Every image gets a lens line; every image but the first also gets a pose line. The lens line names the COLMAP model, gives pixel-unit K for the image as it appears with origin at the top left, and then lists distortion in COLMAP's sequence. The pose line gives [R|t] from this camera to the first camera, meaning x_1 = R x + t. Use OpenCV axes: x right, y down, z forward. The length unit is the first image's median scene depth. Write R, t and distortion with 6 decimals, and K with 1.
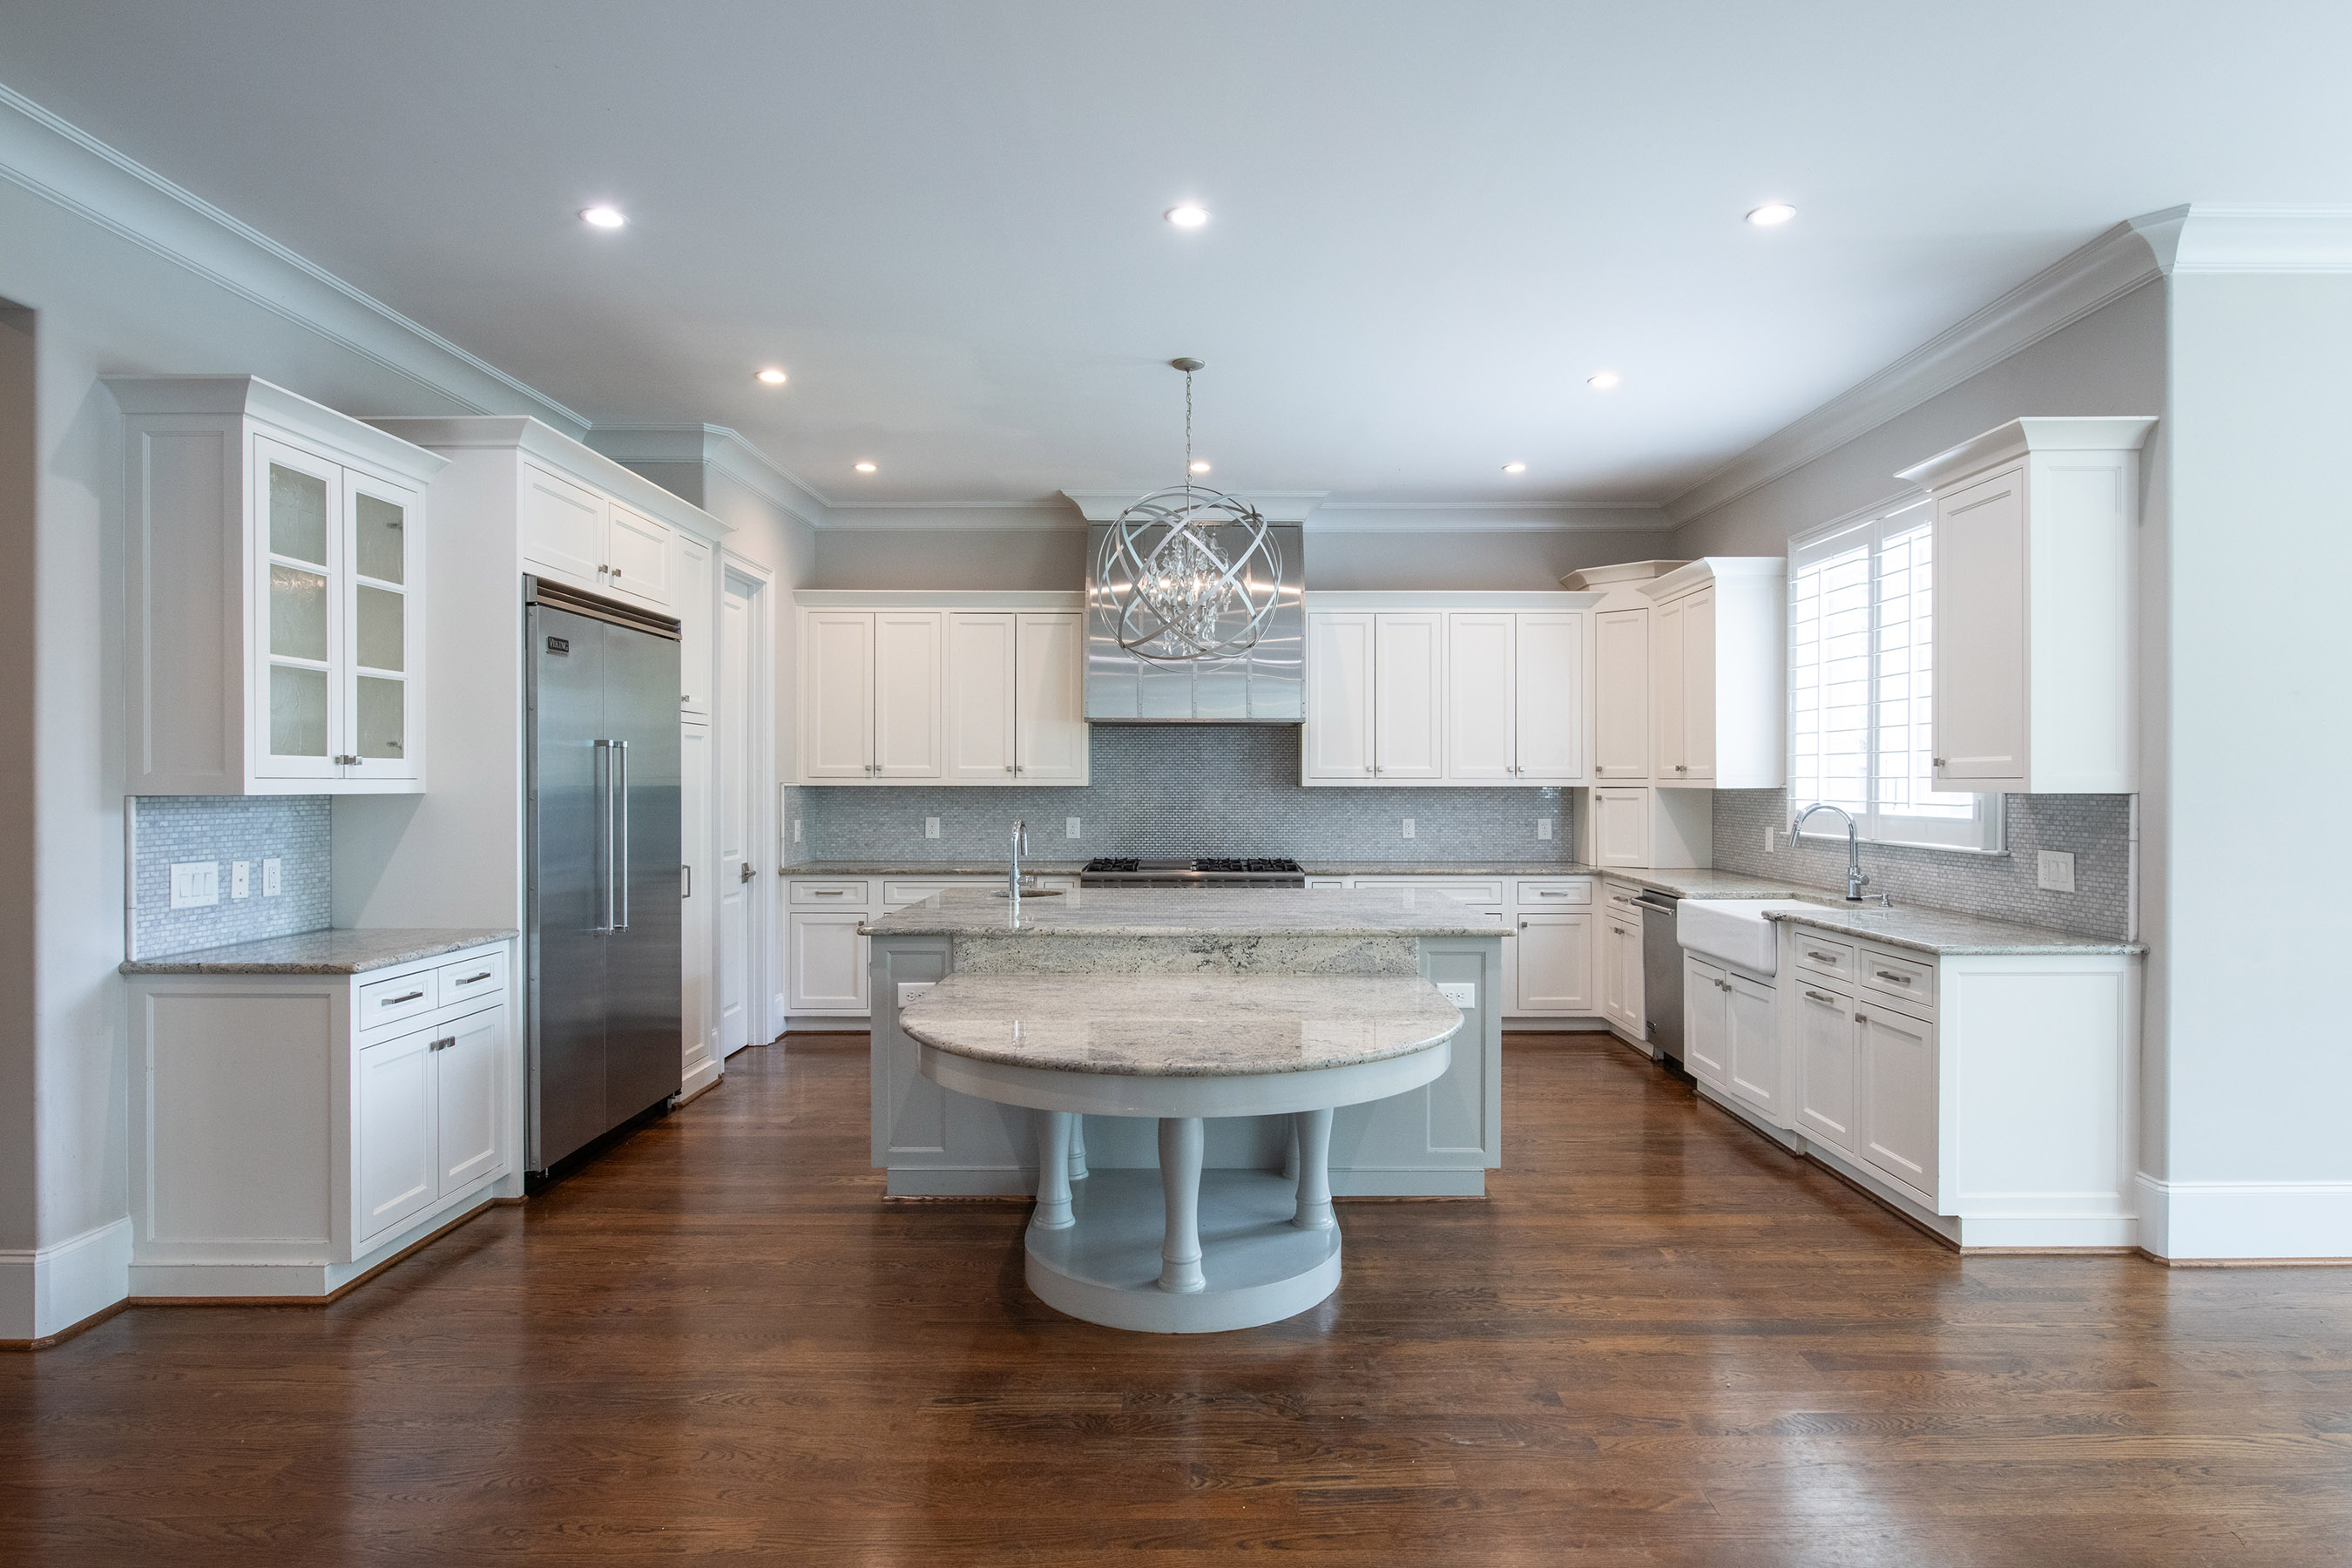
lens RADIAL K [[1110.4, 0, 1304.6], [0, 1110.4, 783.8], [0, 0, 1]] dist [0.000279, -0.000455]
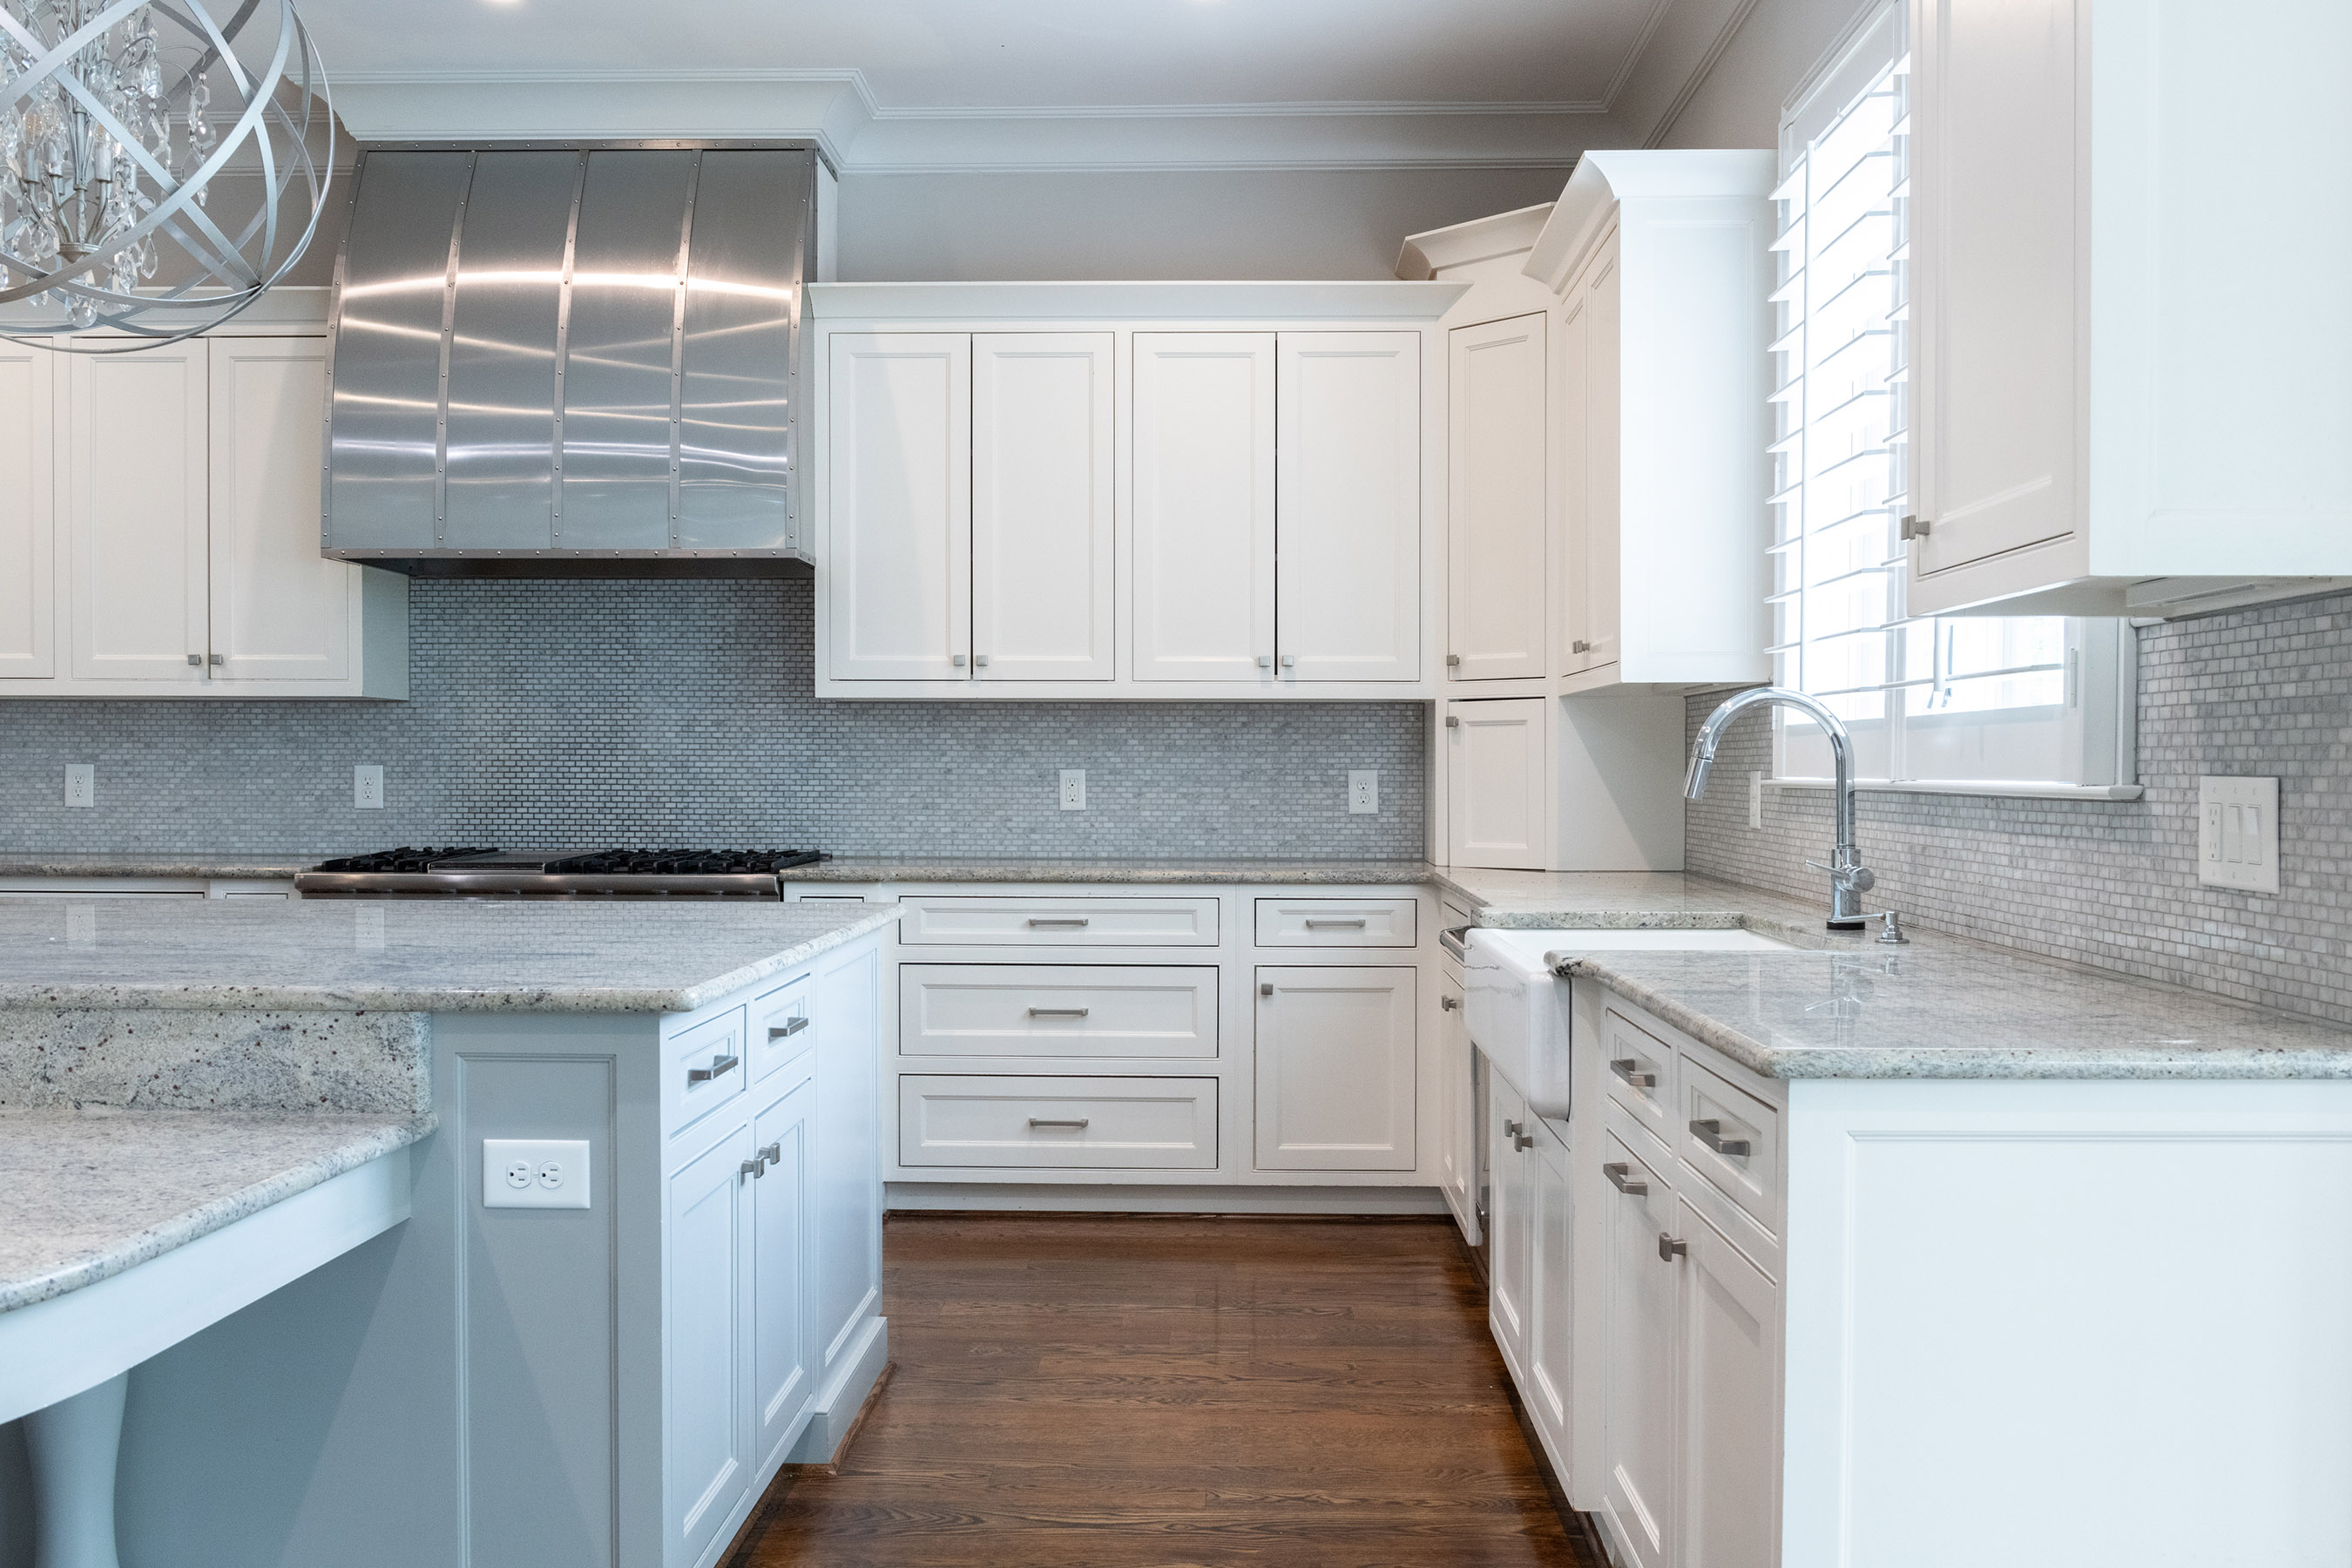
lens RADIAL K [[1838.4, 0, 1210.4], [0, 1838.4, 790.2], [0, 0, 1]] dist [-0.007692, -0.004167]
pose [[0.998559, -0.000424, -0.053660, 0.232984], [0.001244, 0.999883, 0.015253, 0.033728], [0.053647, -0.015297, 0.998443, 0.247433]]
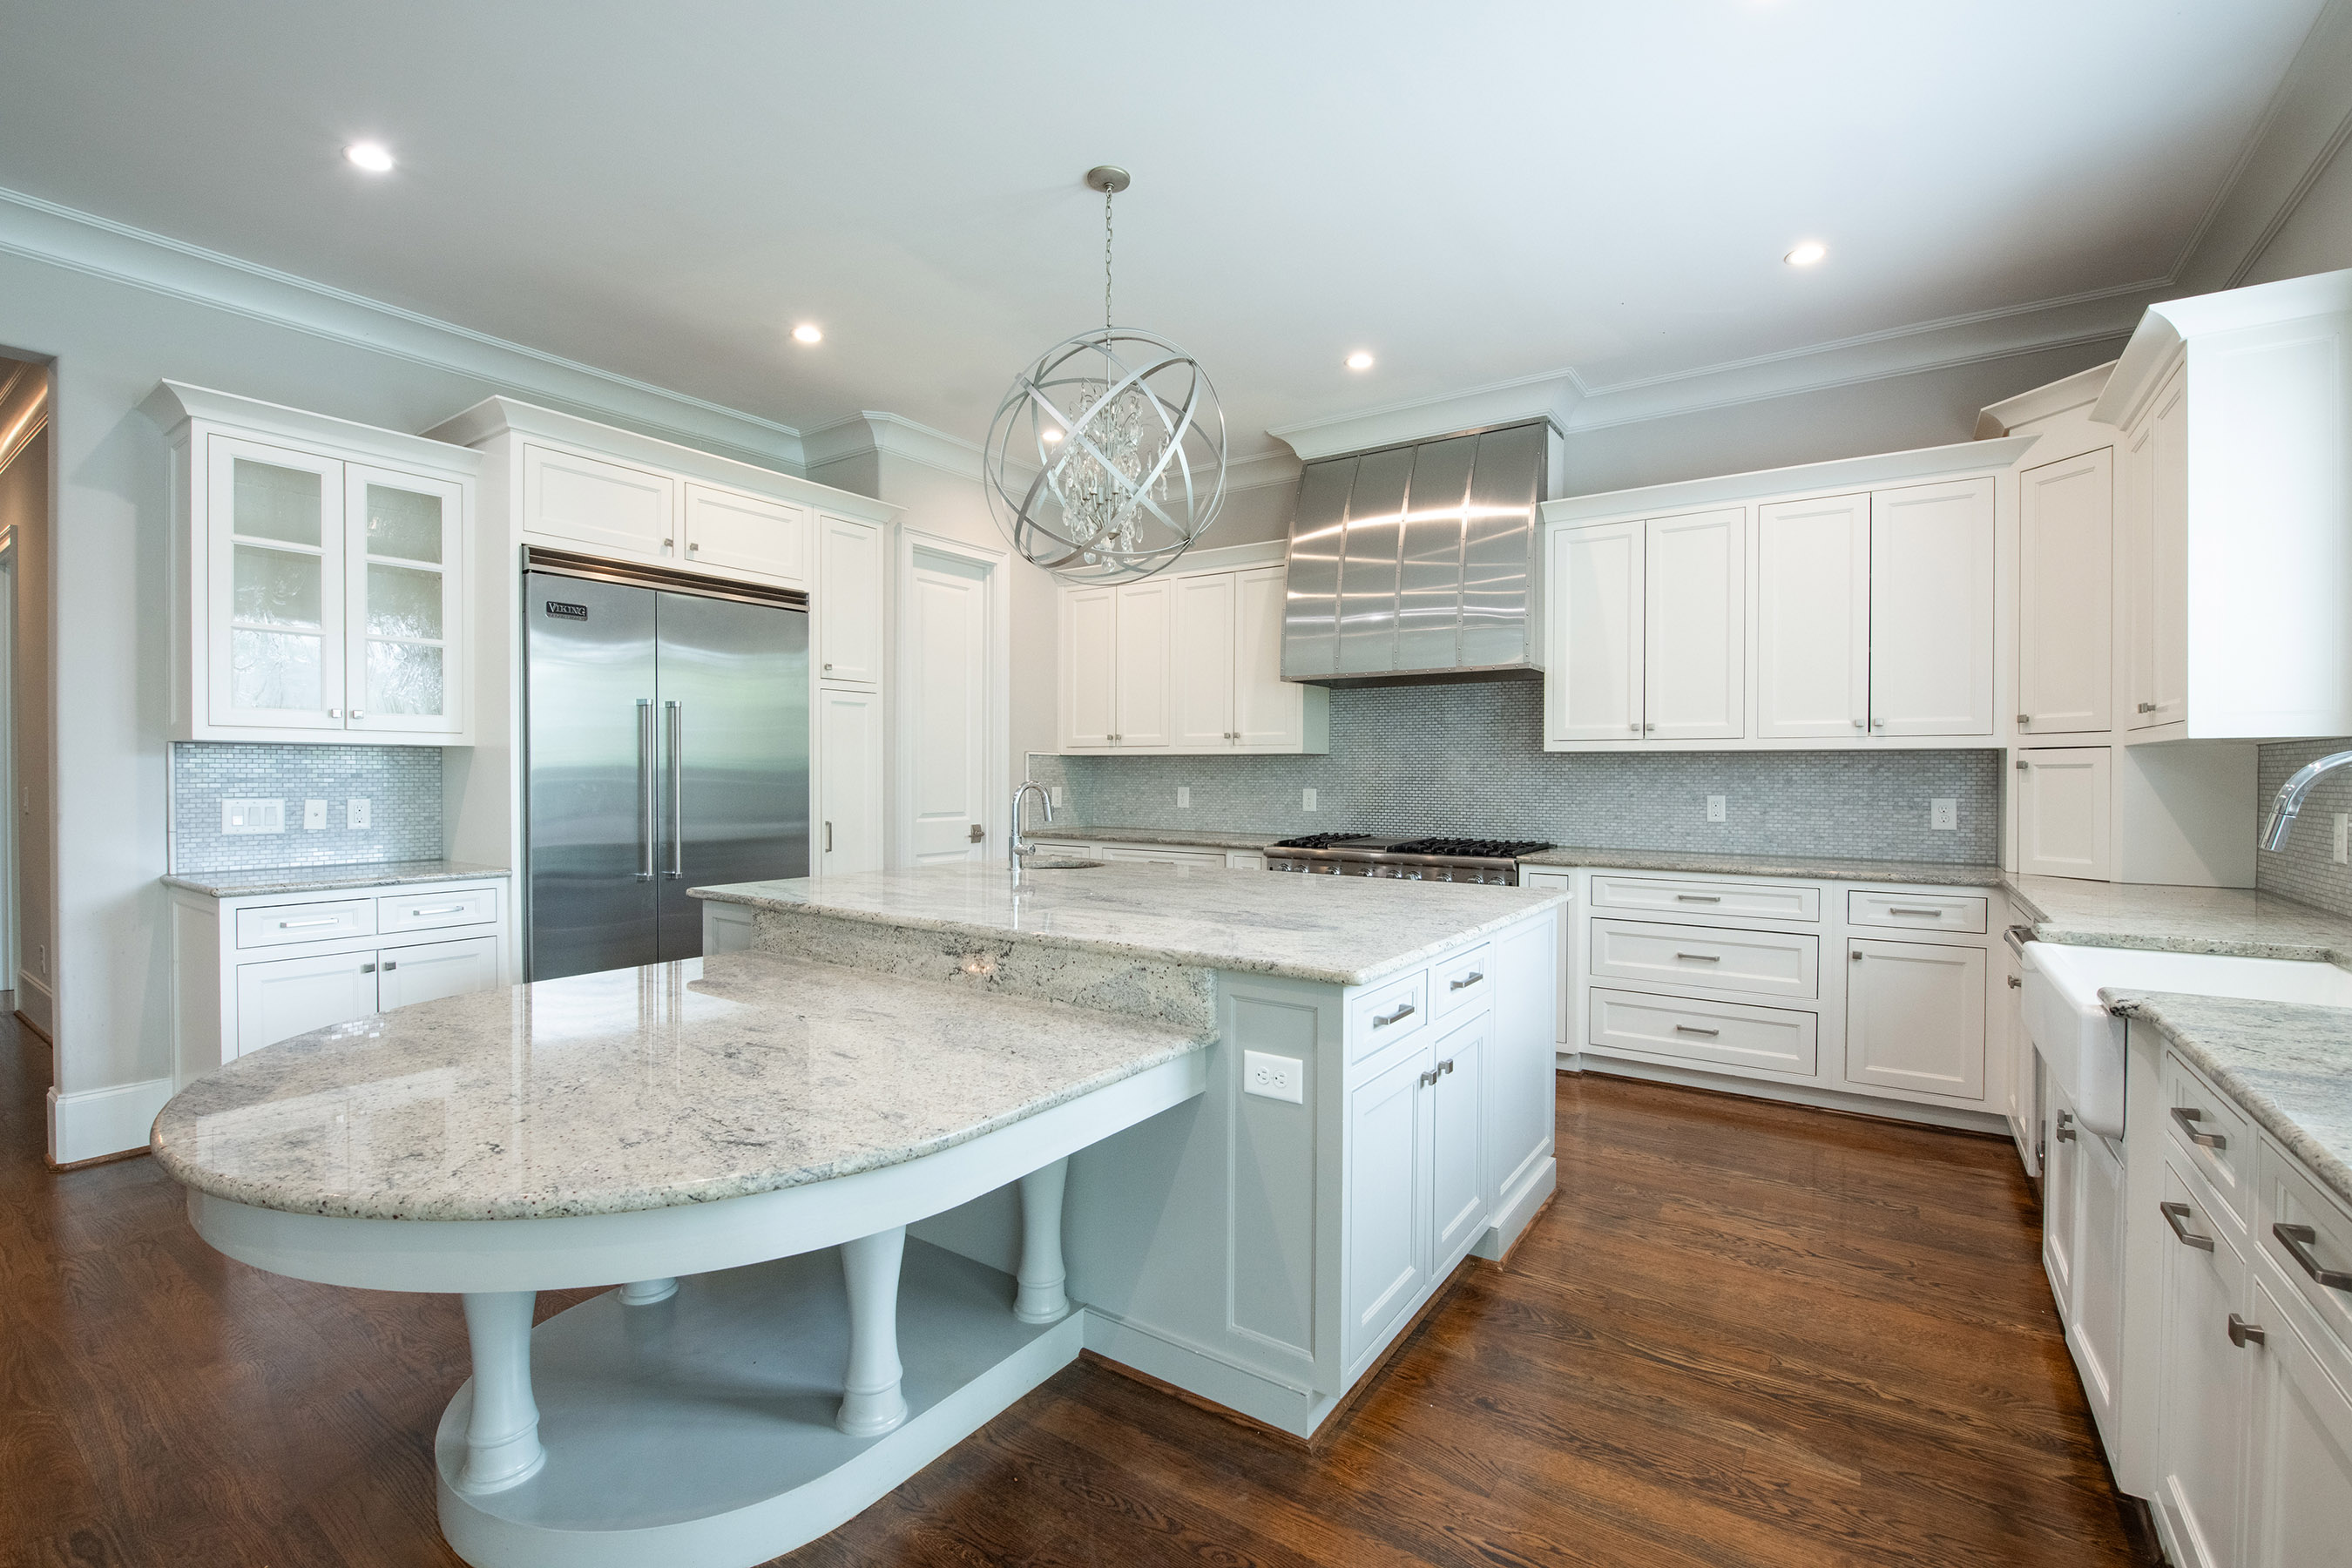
lens RADIAL K [[983.0, 0, 1263.9], [0, 983.0, 782.9], [0, 0, 1]] dist [-0.008880, -0.003701]
pose [[0.828458, 0.005870, -0.560020, 0.249560], [-0.000595, 0.999954, 0.009601, 0.020217], [0.560050, -0.007621, 0.828424, 0.345220]]
